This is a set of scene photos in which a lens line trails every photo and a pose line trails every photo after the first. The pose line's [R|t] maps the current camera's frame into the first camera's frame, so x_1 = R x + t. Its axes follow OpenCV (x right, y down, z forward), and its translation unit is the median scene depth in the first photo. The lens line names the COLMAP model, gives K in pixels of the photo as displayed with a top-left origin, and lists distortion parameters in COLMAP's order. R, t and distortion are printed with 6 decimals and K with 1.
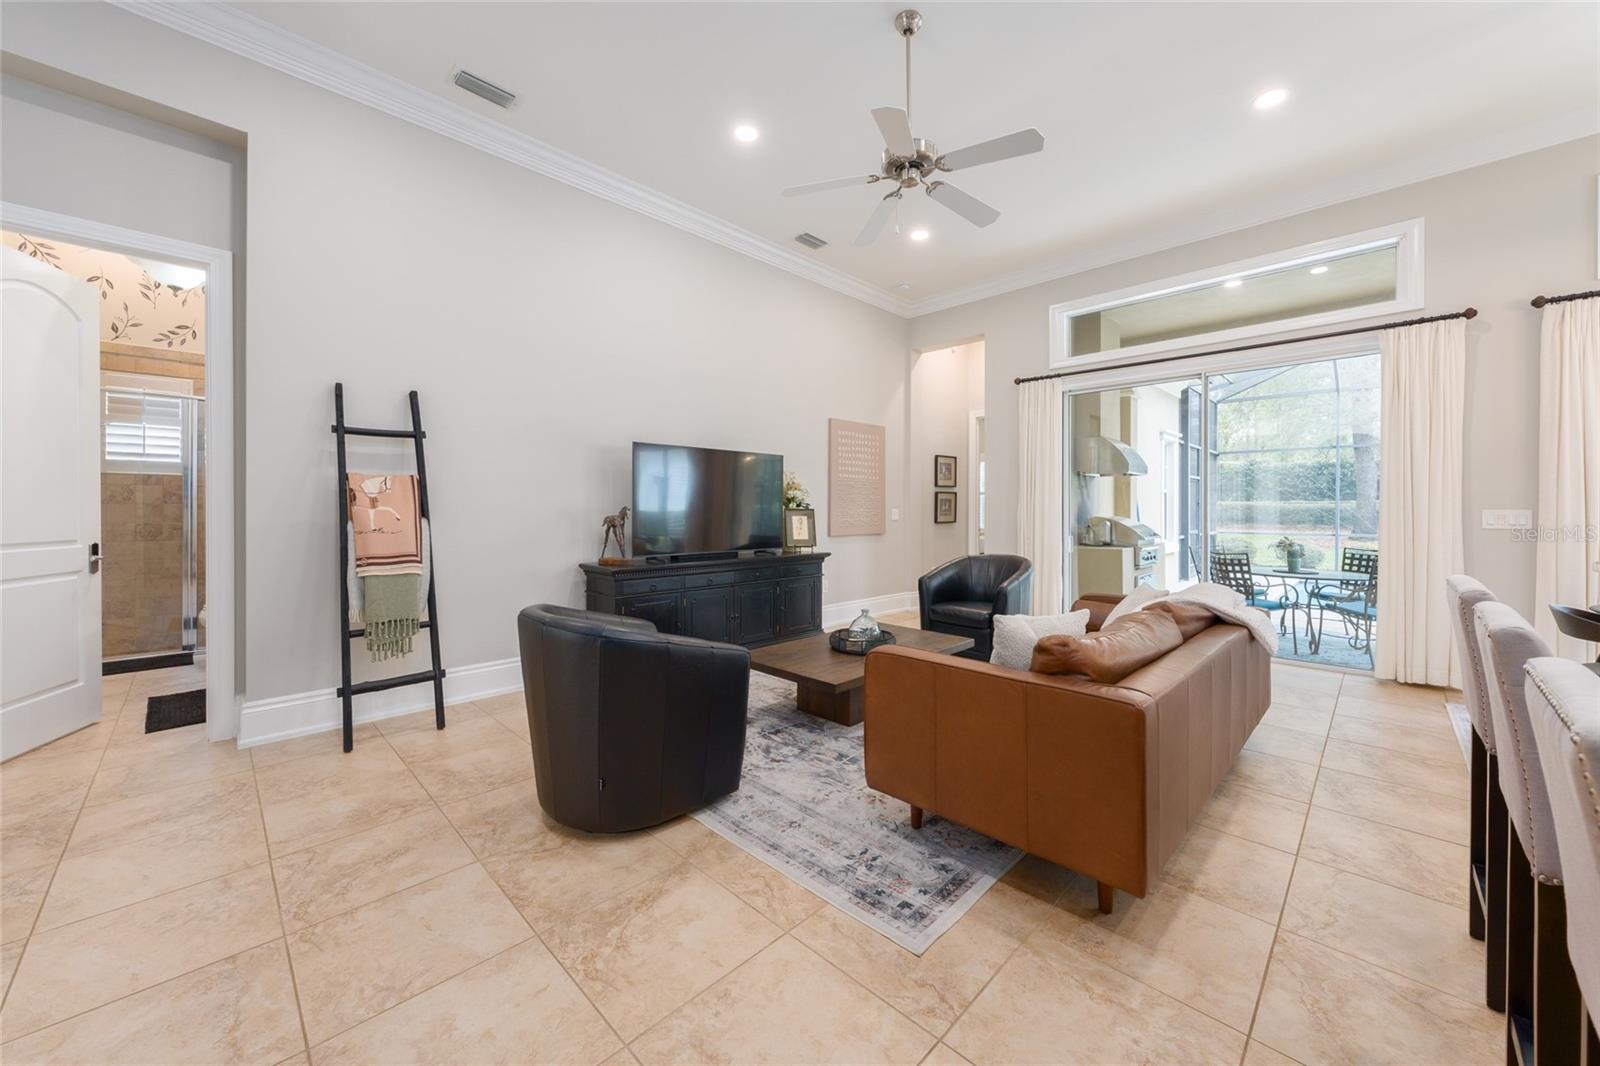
lens RADIAL K [[597.3, 0, 808.4], [0, 597.3, 511.7], [0, 0, 1]] dist [-0.002498, -0.000233]
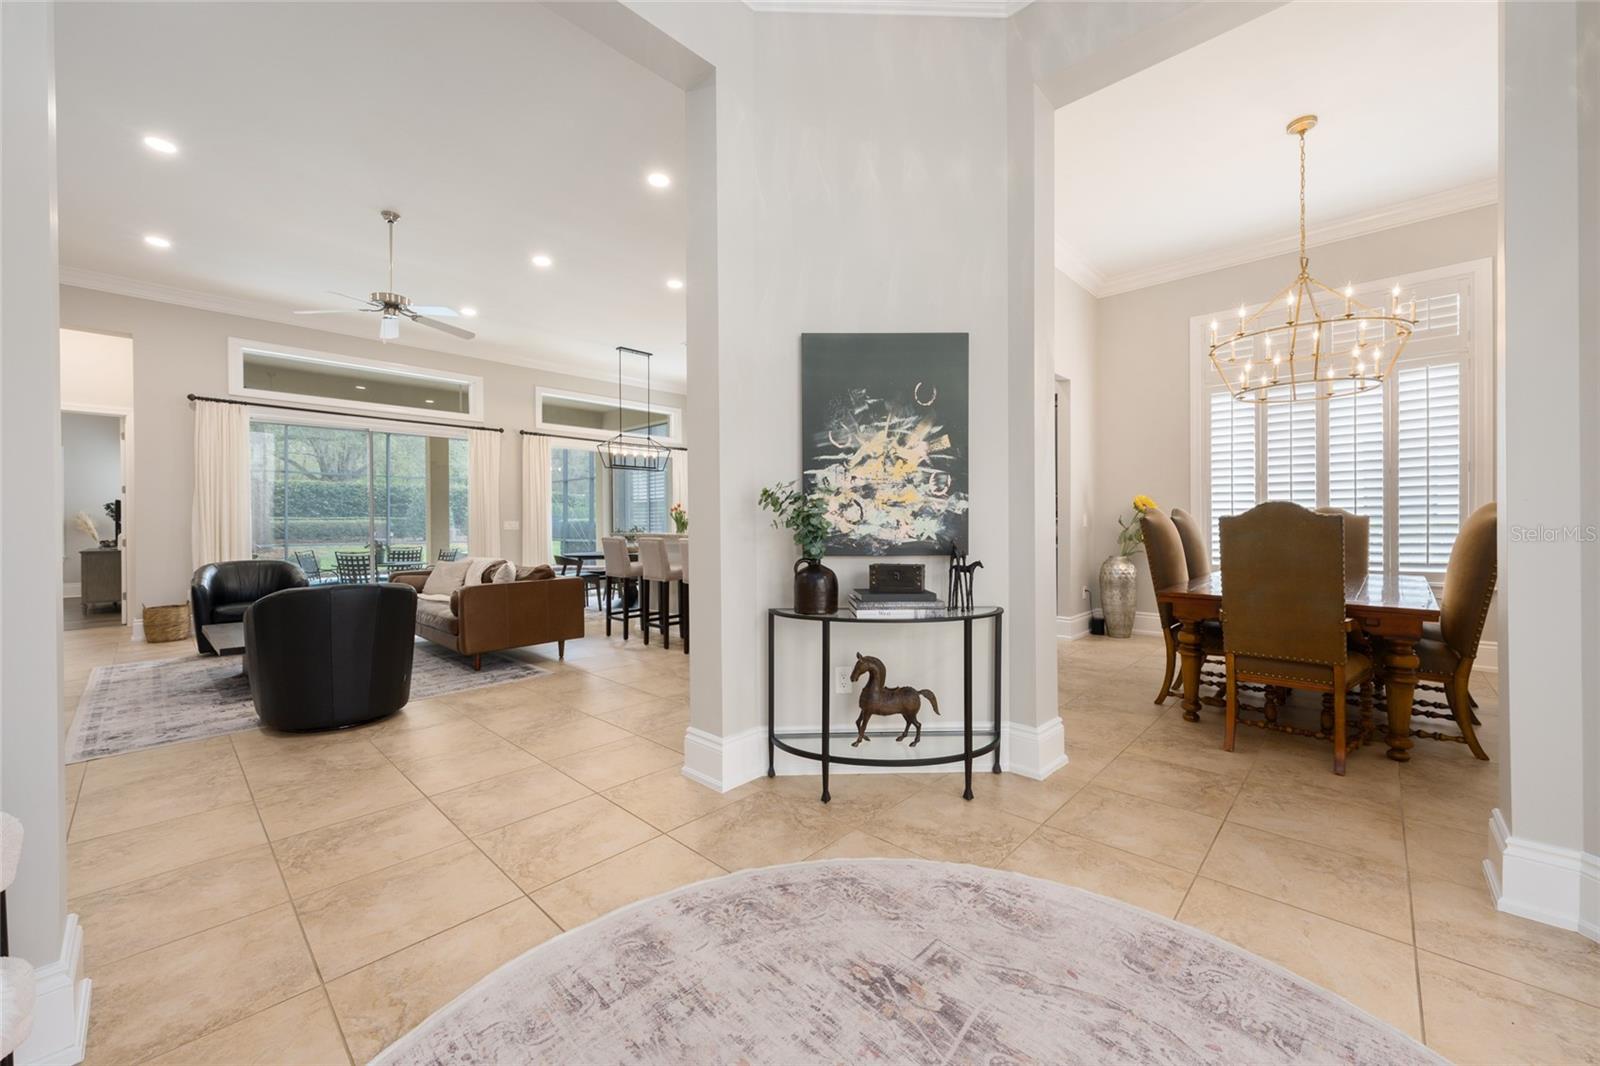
lens RADIAL K [[611.8, 0, 806.8], [0, 611.8, 528.2], [0, 0, 1]] dist [0.000190, -0.000218]
pose [[-0.018959, -0.008646, 0.999783, -1.154239], [0.010007, 0.999911, 0.008837, 0.013842], [-0.999770, 0.010172, -0.018870, -0.064698]]
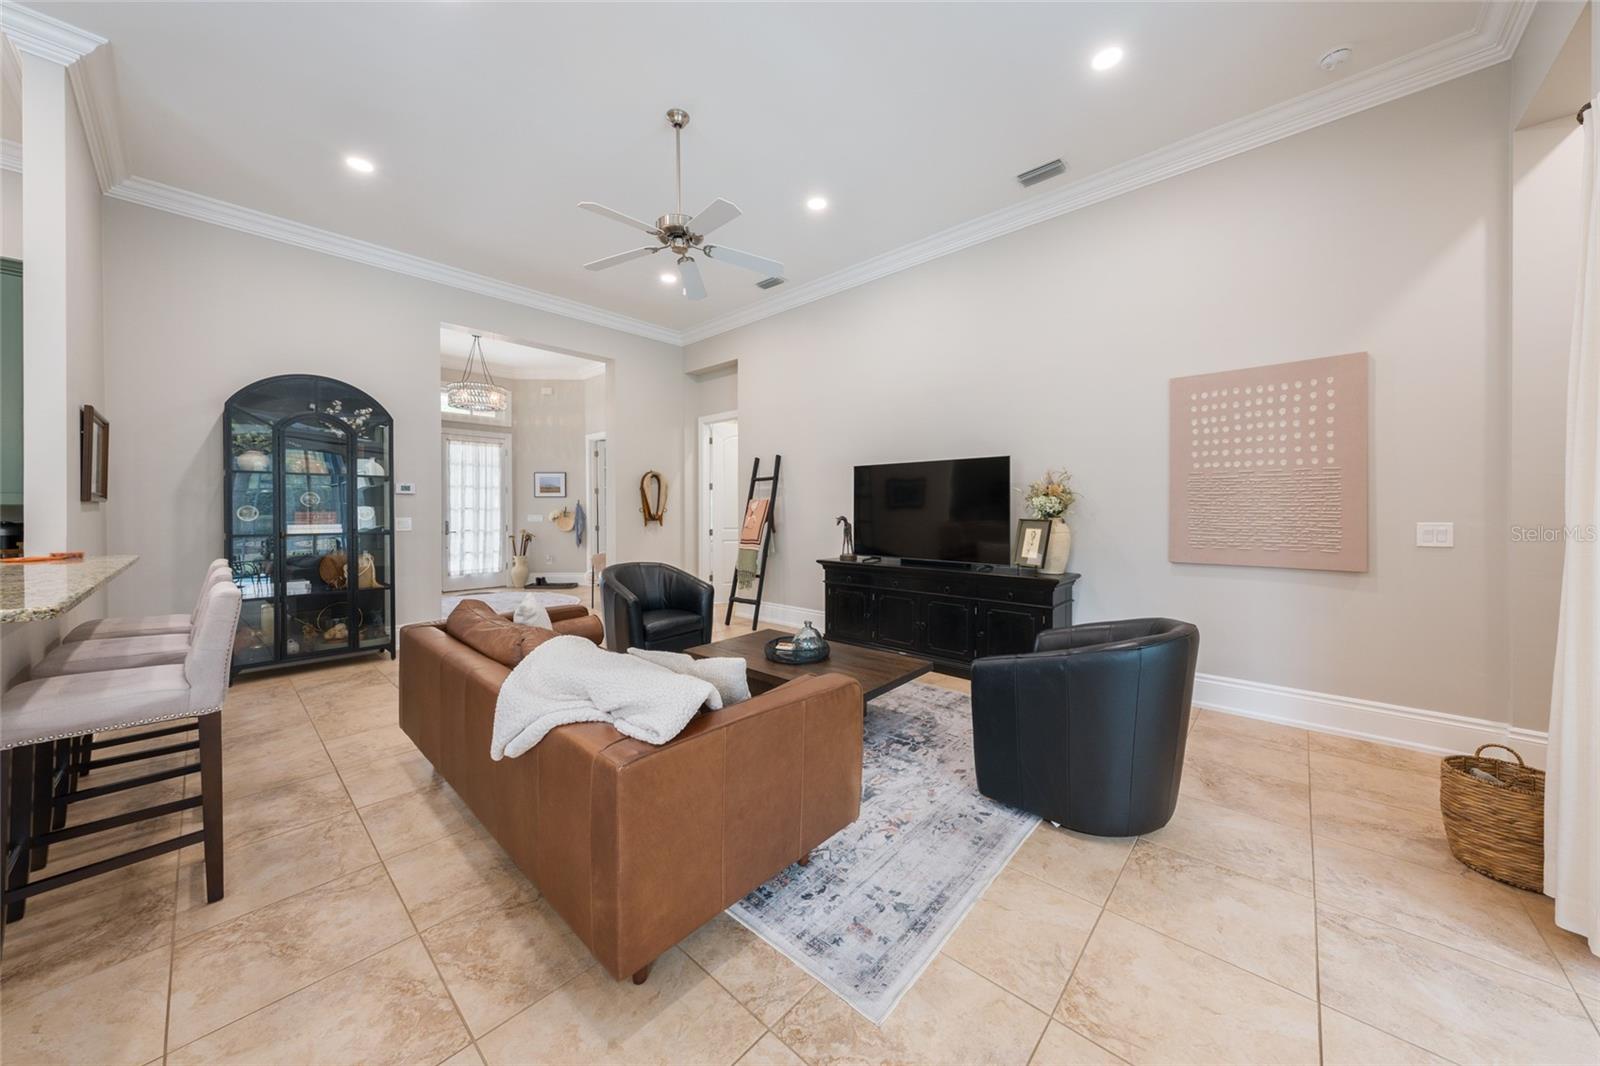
lens RADIAL K [[544.9, 0, 801.3], [0, 544.9, 509.6], [0, 0, 1]] dist [0.001855, -0.000129]
pose [[0.029079, -0.003351, -0.999572, 0.984390], [-0.000999, 0.999994, -0.003382, -0.020075], [0.999577, 0.001096, 0.029075, 0.932796]]
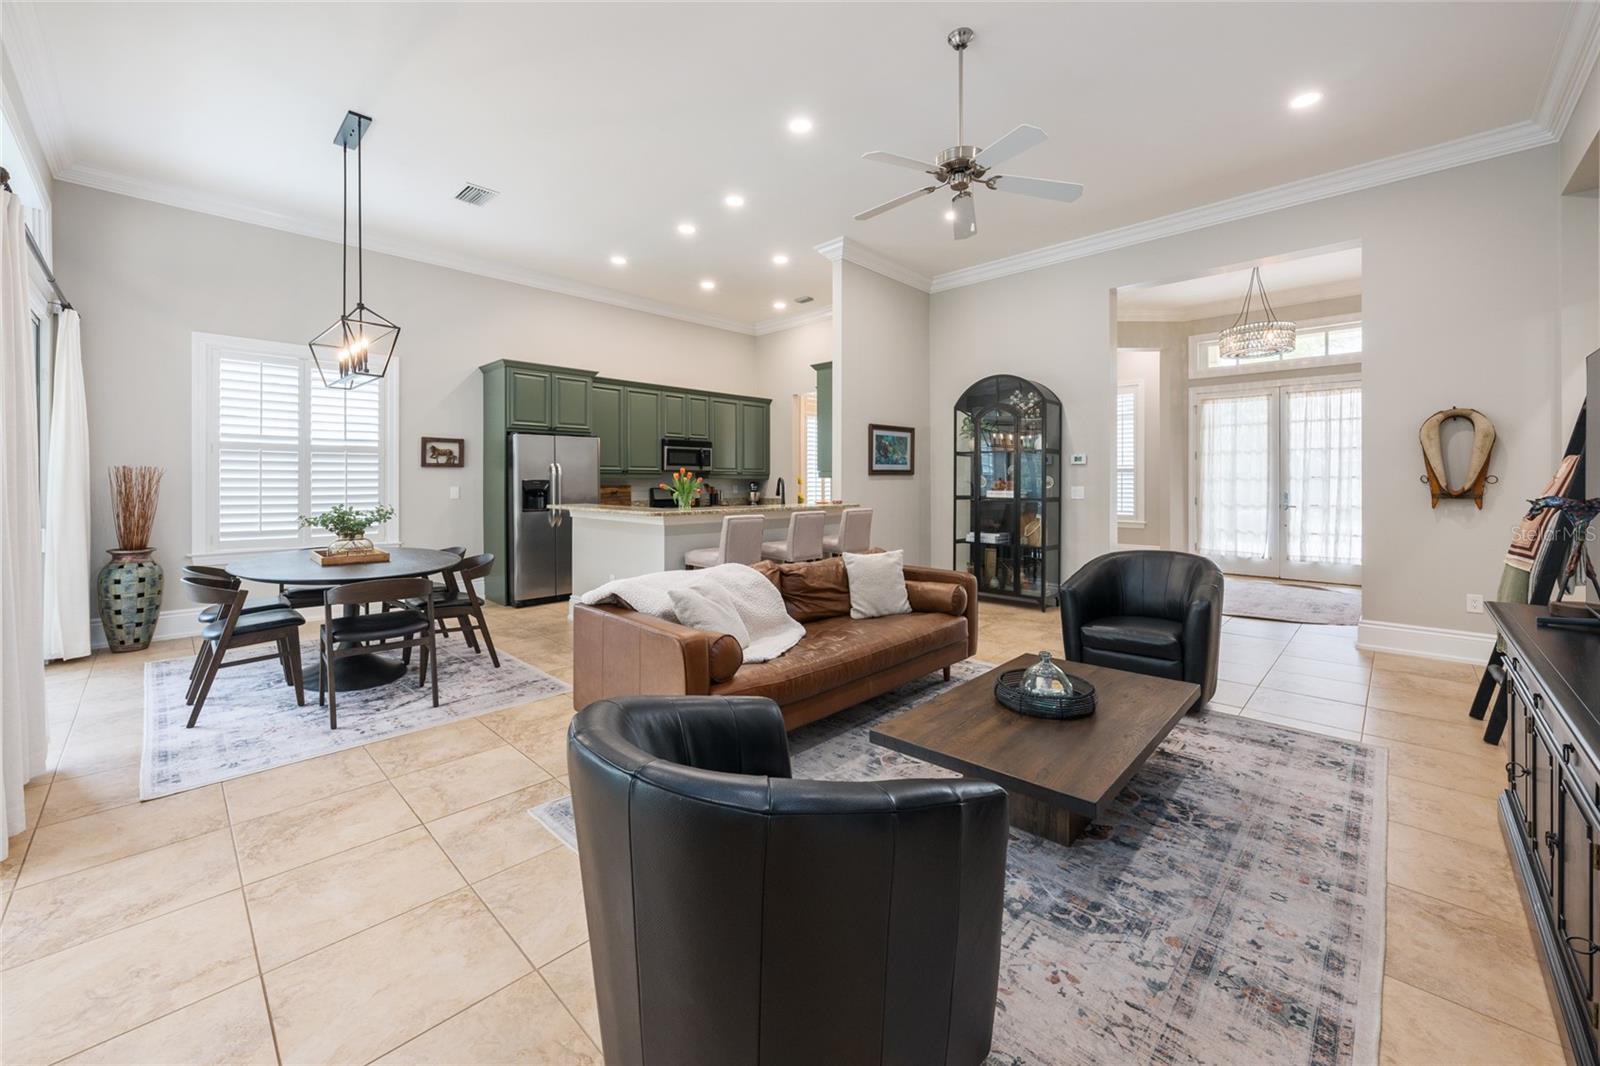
lens RADIAL K [[622.6, 0, 802.4], [0, 622.6, 483.6], [0, 0, 1]] dist [-0.002964, -0.000326]
pose [[-0.999997, -0.002017, -0.001048, 0.351958], [-0.002026, 0.999961, 0.008649, -0.024275], [0.001031, 0.008651, -0.999962, 1.621988]]
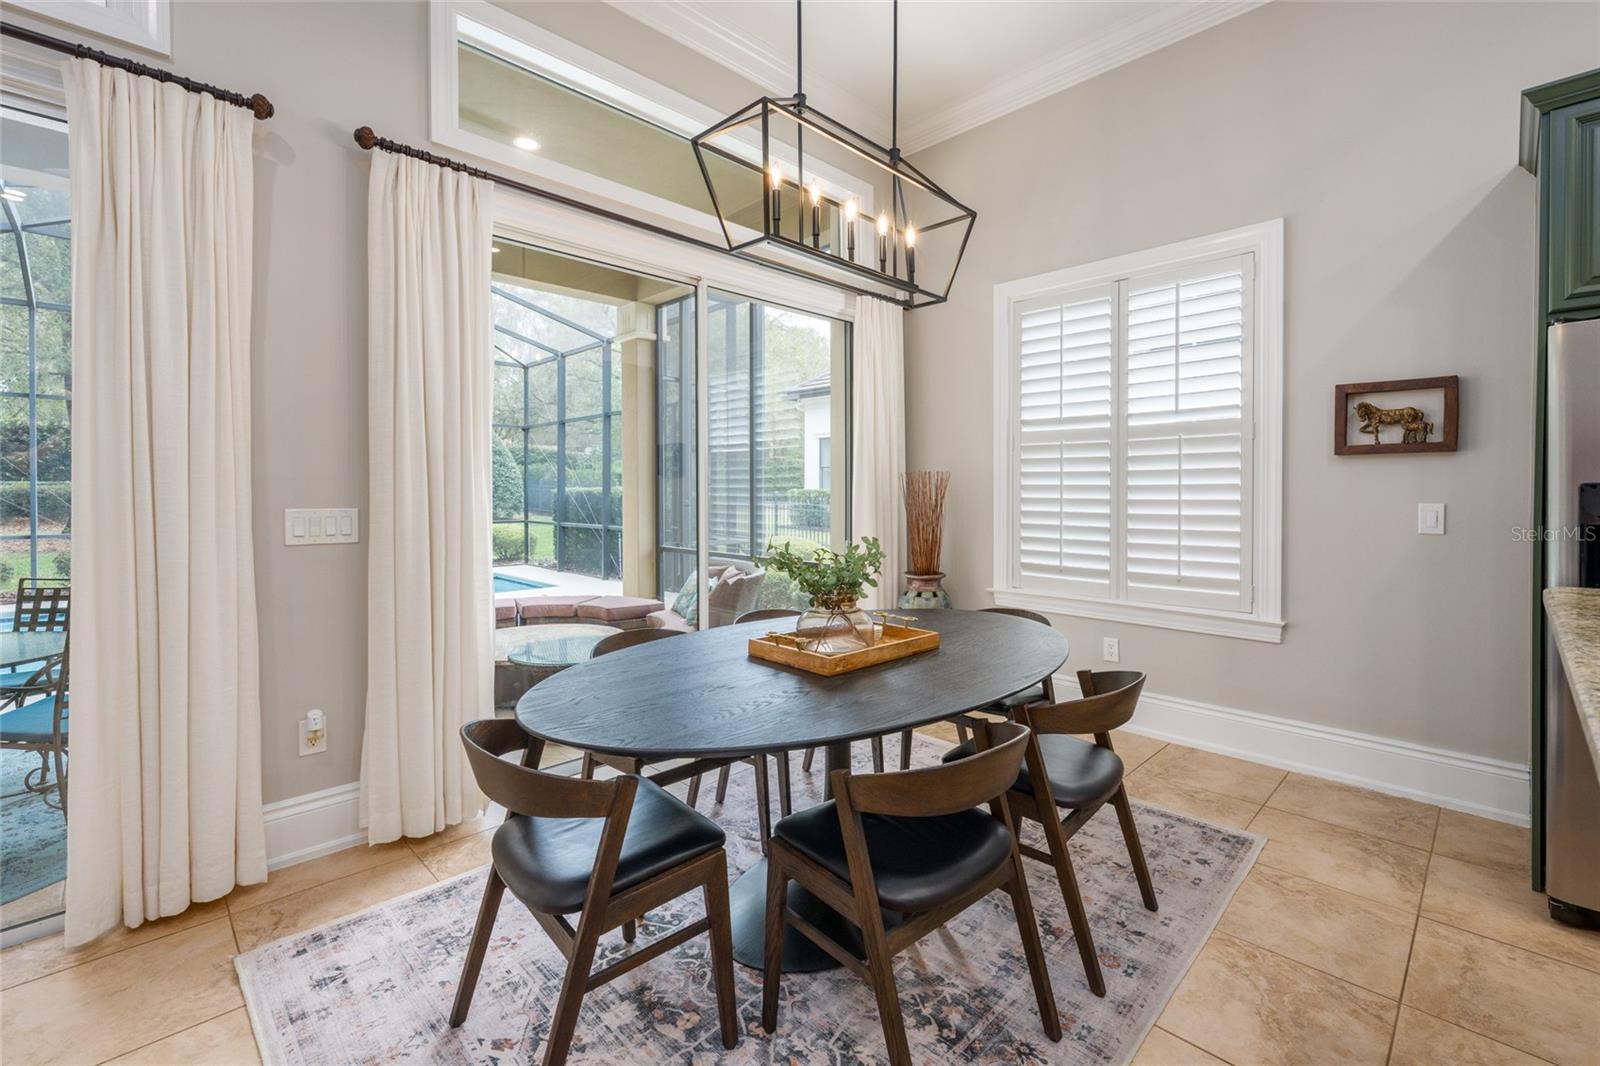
lens RADIAL K [[701.3, 0, 809.9], [0, 701.3, 498.5], [0, 0, 1]] dist [0.000814, -0.000157]
pose [[0.022702, -0.012435, 0.999665, 0.552061], [0.006200, 0.999905, 0.012297, -0.017385], [-0.999723, 0.005919, 0.022777, 0.547224]]
